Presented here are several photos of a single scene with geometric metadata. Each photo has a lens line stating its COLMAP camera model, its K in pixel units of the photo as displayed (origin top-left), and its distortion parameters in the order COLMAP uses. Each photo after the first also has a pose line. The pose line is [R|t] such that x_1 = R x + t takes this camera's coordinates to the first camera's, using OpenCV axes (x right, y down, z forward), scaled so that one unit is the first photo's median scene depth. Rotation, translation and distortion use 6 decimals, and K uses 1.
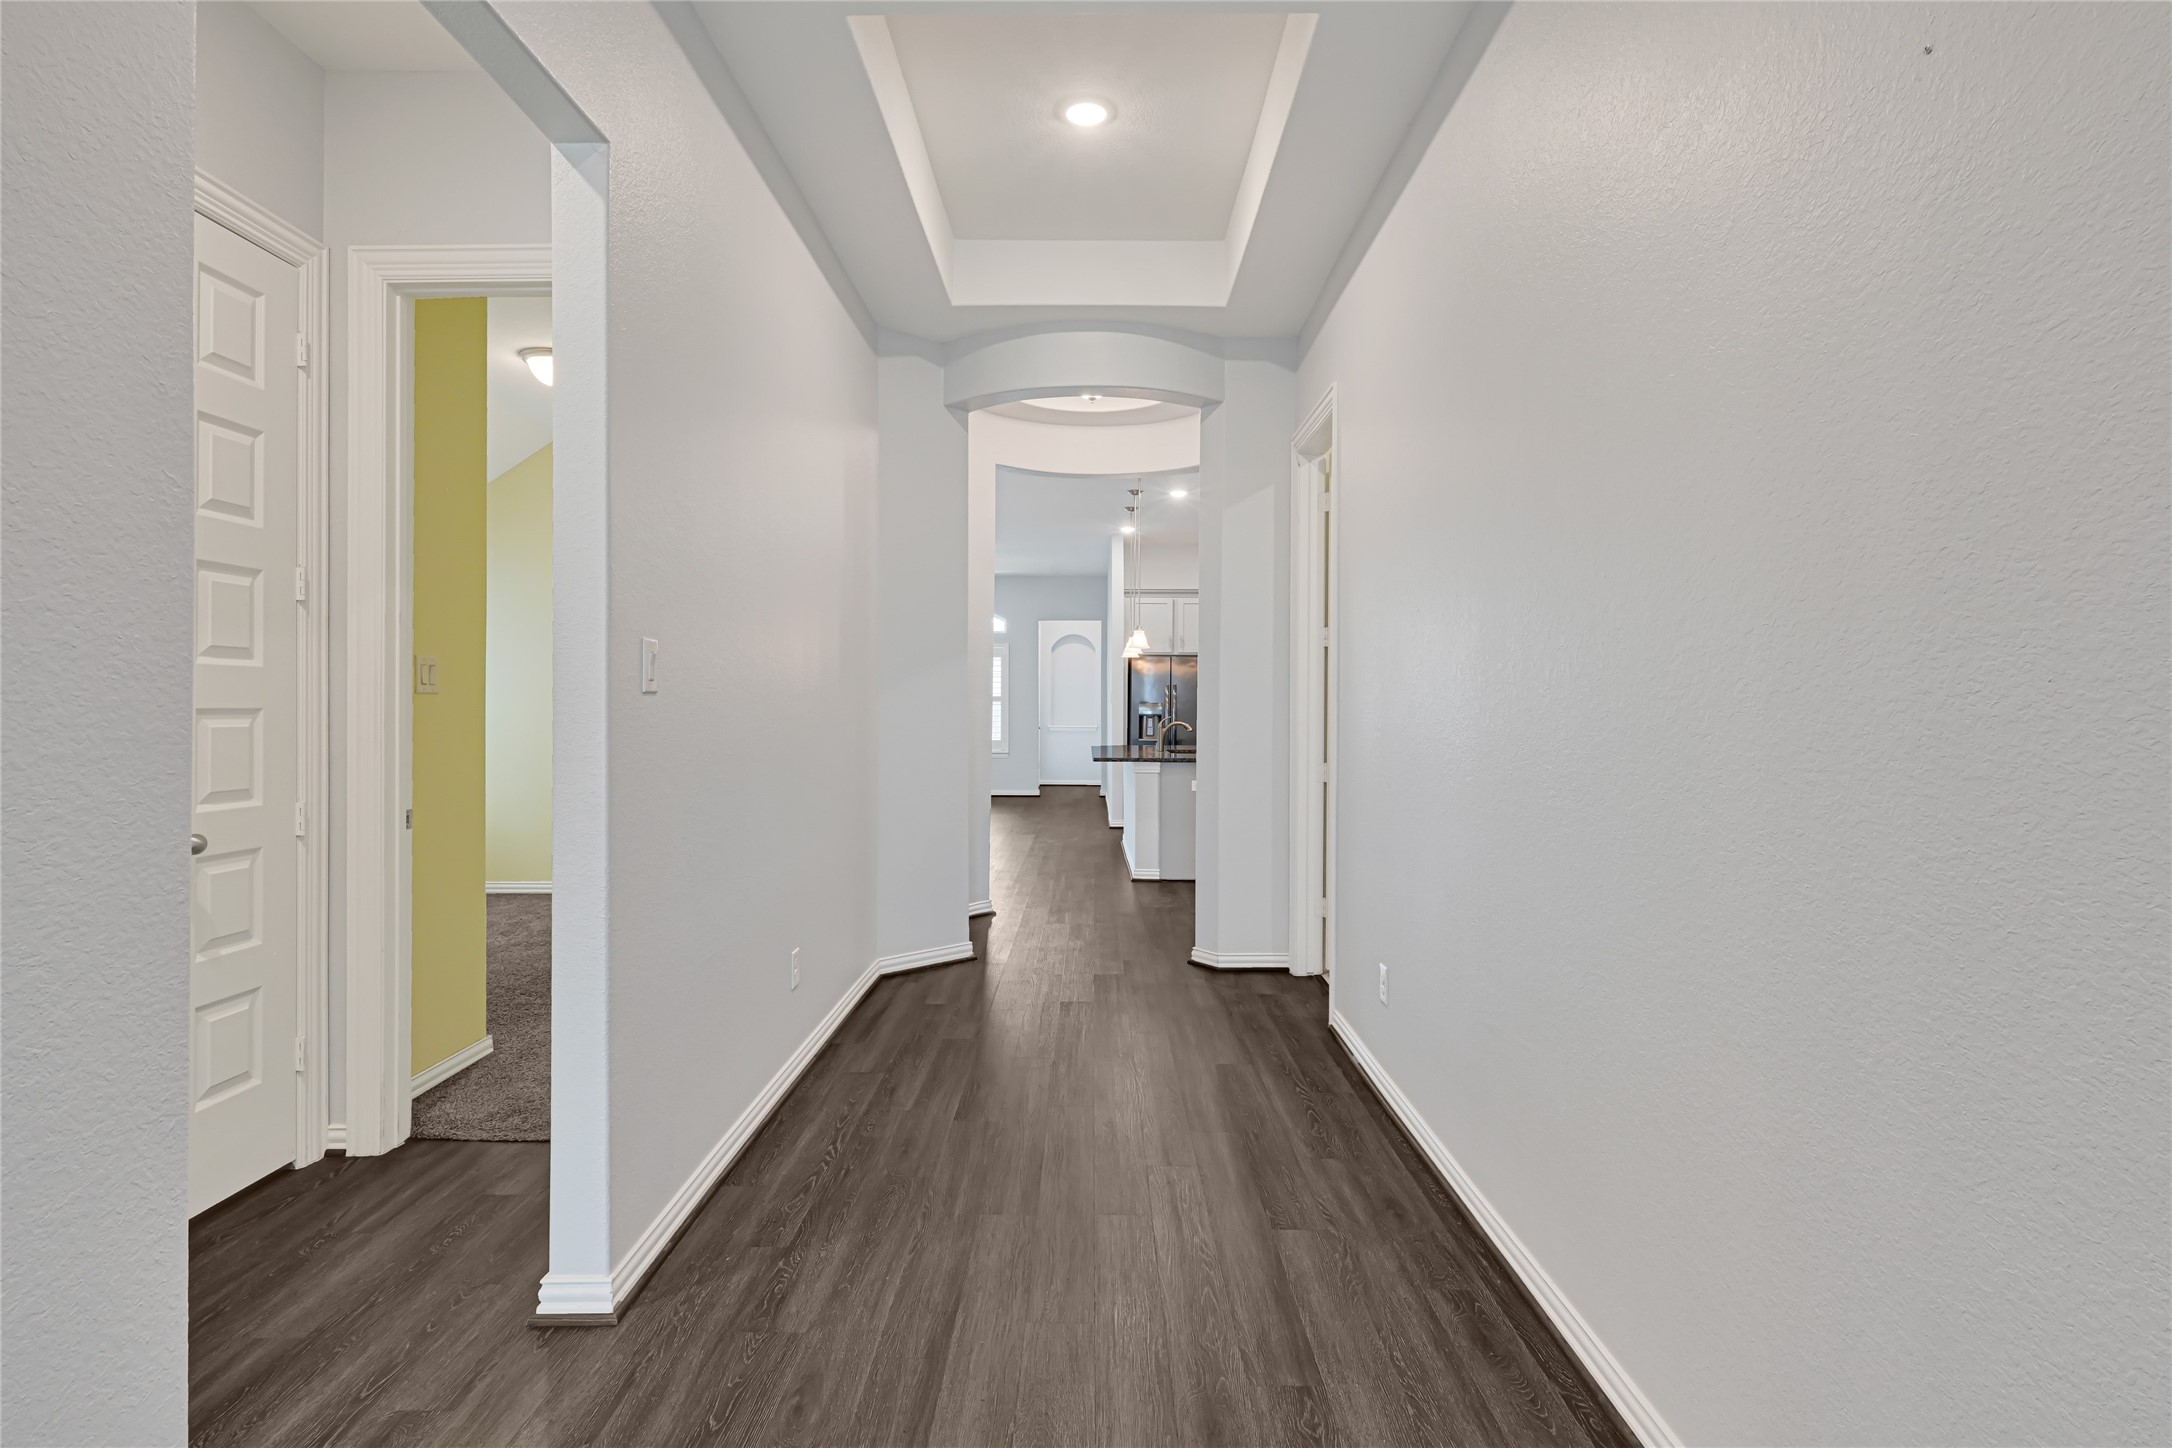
lens RADIAL K [[987.9, 0, 1082.9], [0, 987.9, 721.8], [0, 0, 1]] dist [-0.000572, 0.000391]
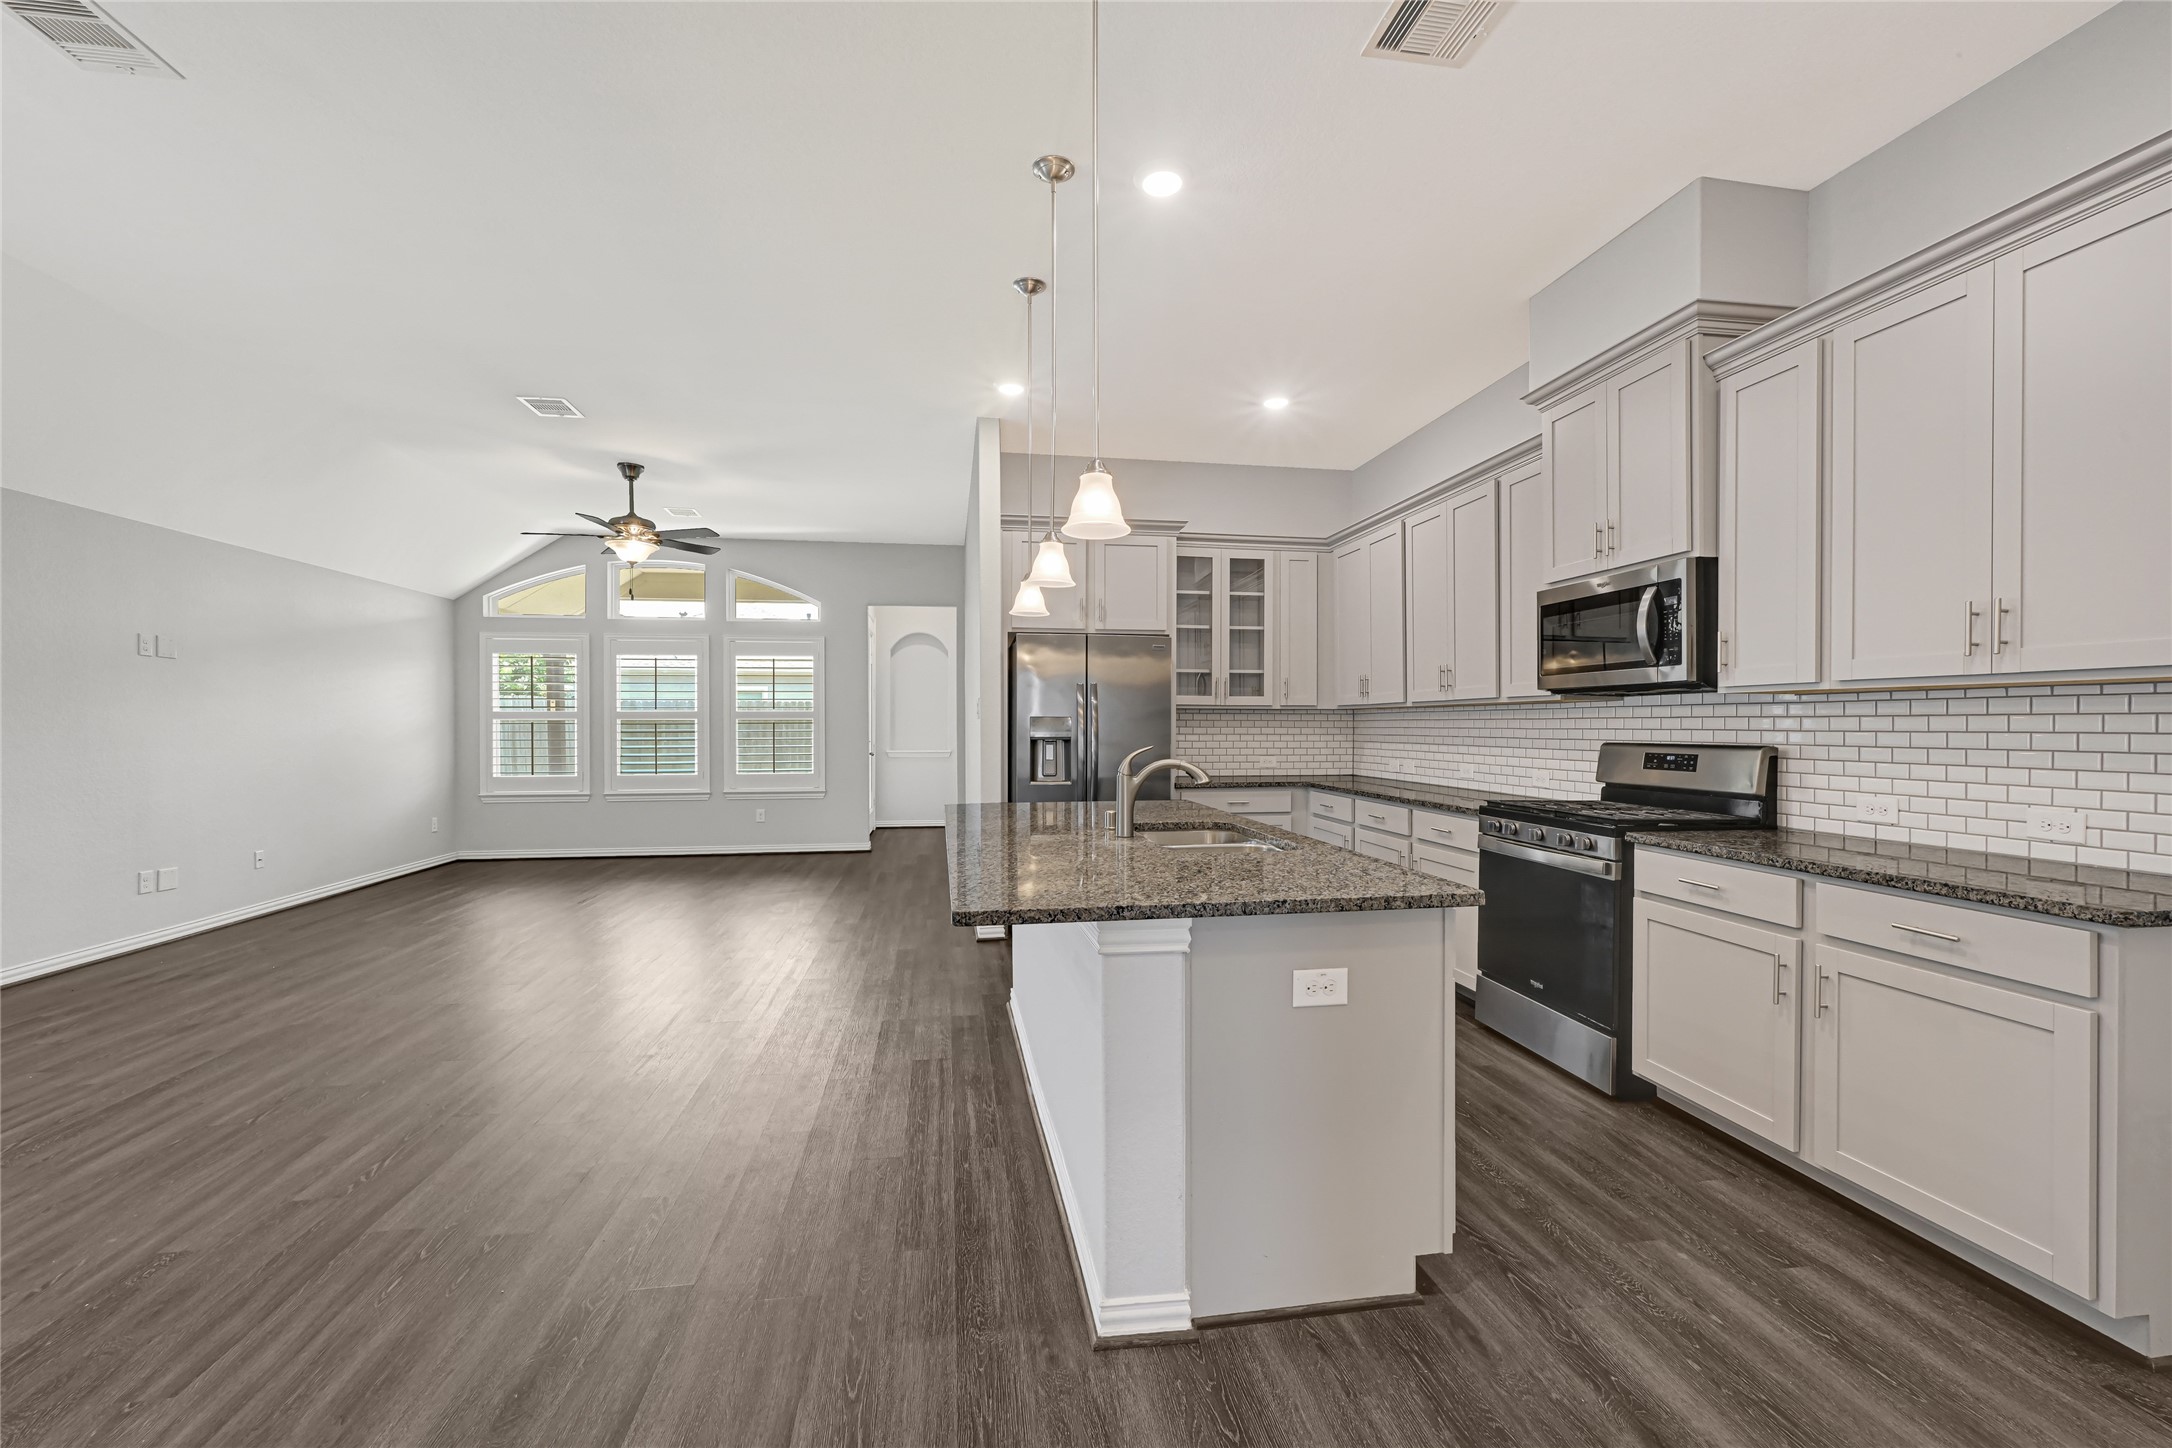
lens RADIAL K [[878.7, 0, 1083.1], [0, 878.7, 725.7], [0, 0, 1]] dist [0.000168, 0.000024]
pose [[0.985778, -0.004678, 0.167986, 0.003746], [0.006696, 0.999912, -0.011448, -0.008314], [-0.167918, 0.012410, 0.985723, 0.505235]]
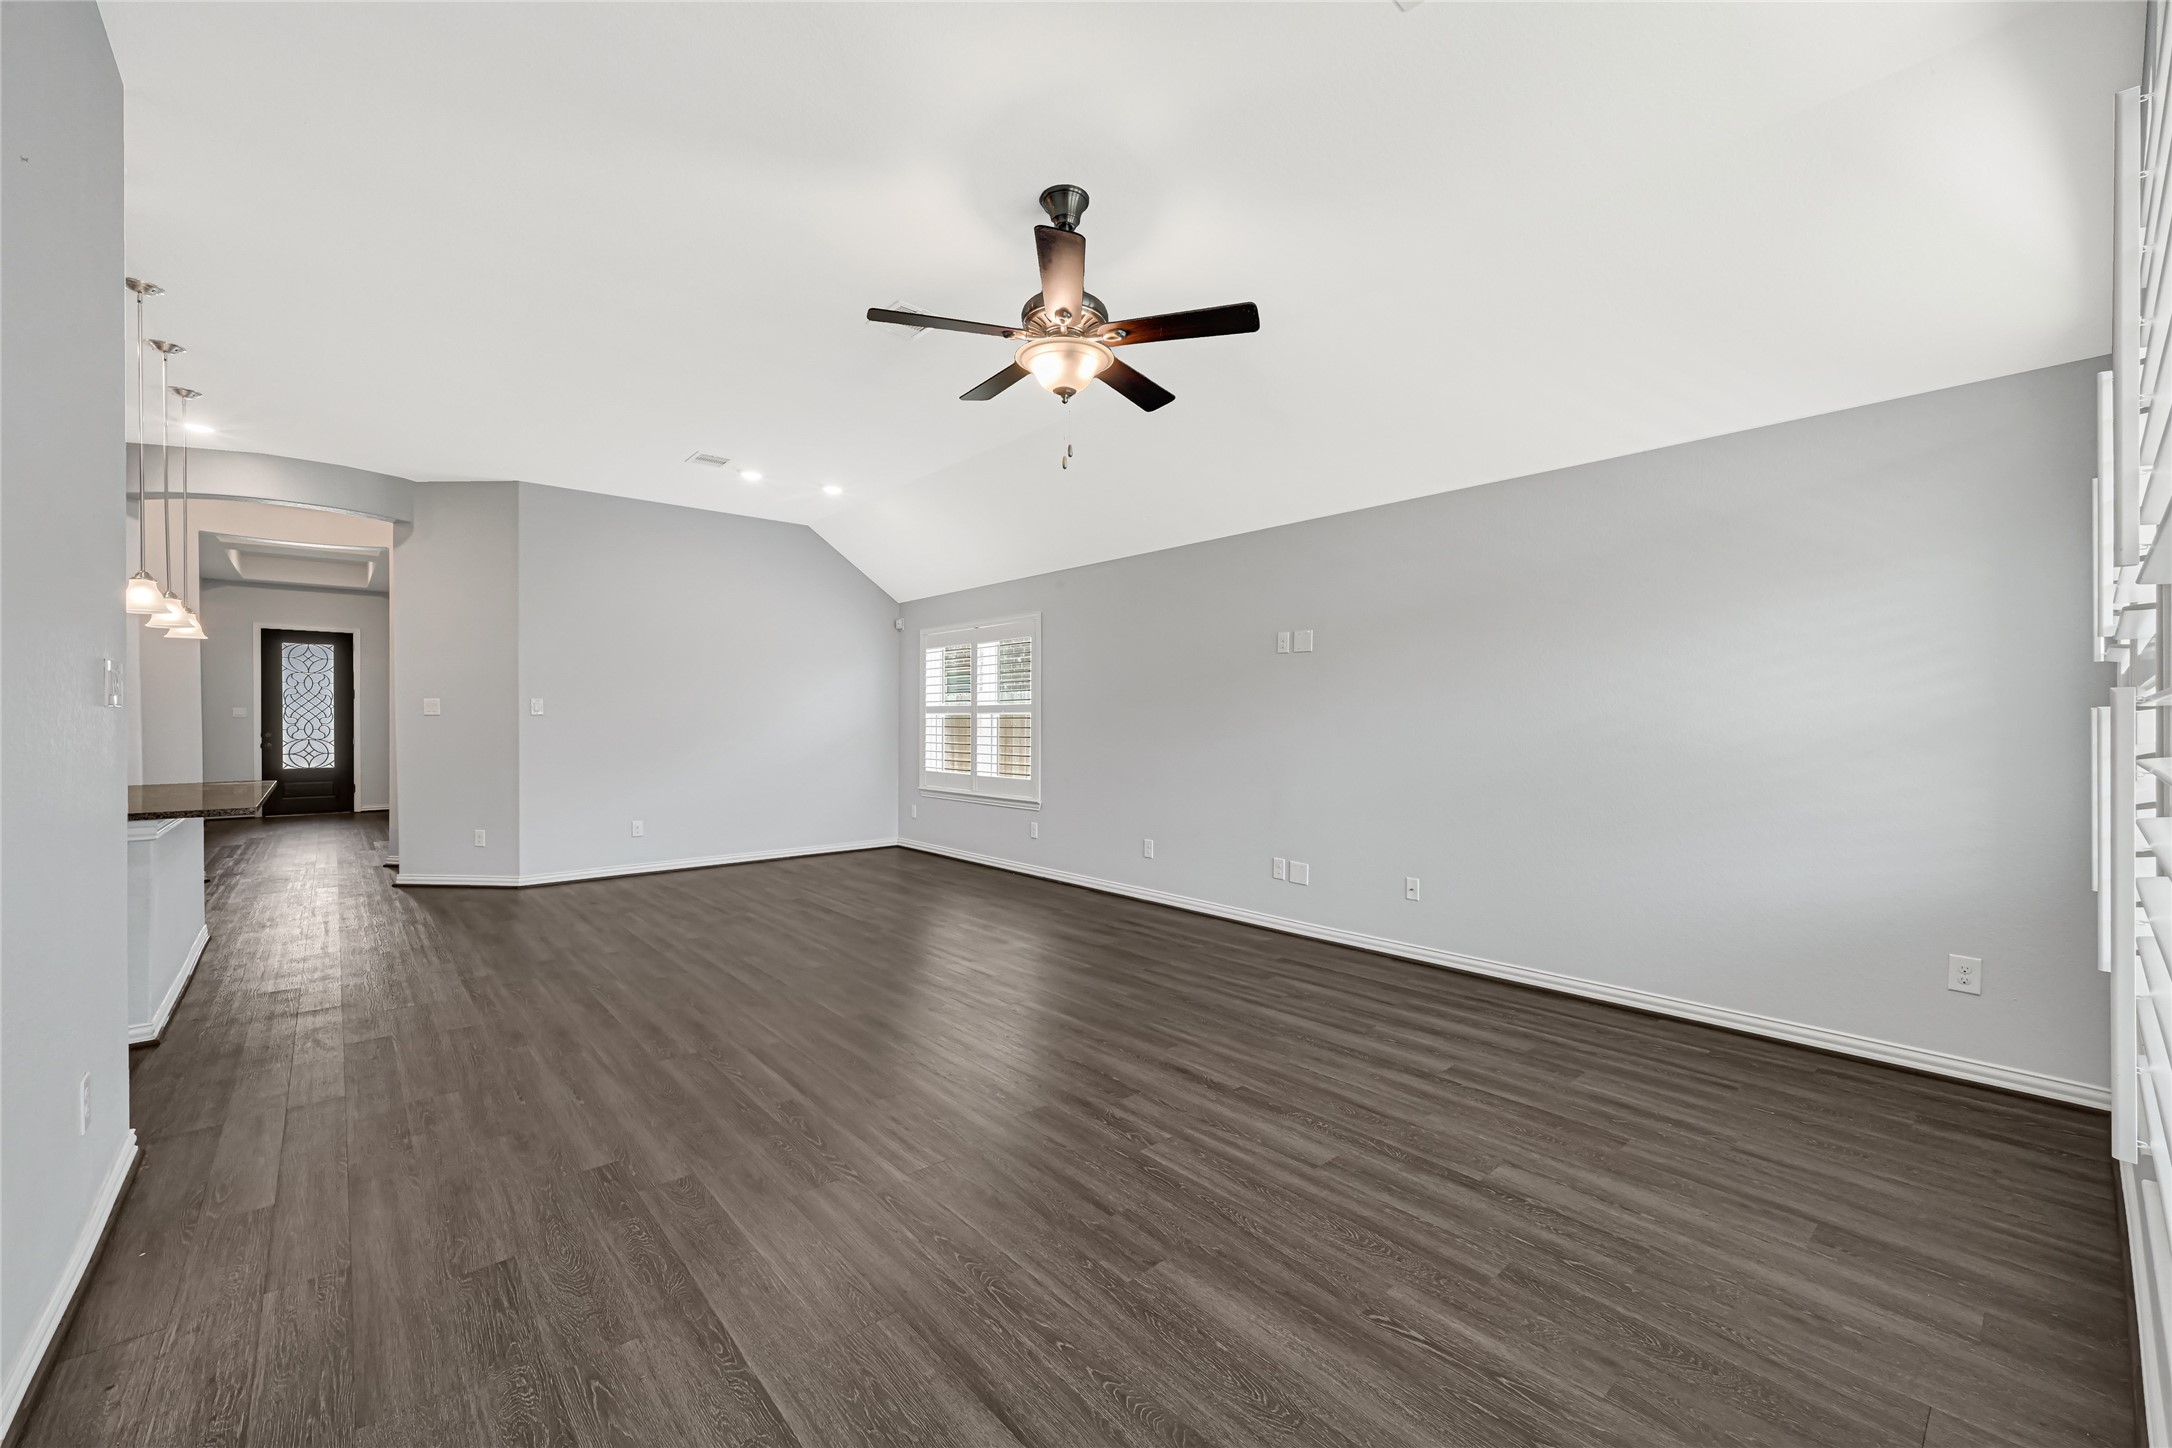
lens RADIAL K [[865.2, 0, 1086.0], [0, 865.2, 724.0], [0, 0, 1]] dist [0.000788, 0.000043]
pose [[-0.746322, -0.000132, -0.665585, -0.010010], [-0.009696, 0.999896, 0.010673, -0.019508], [0.665515, 0.014419, -0.746246, 1.416025]]
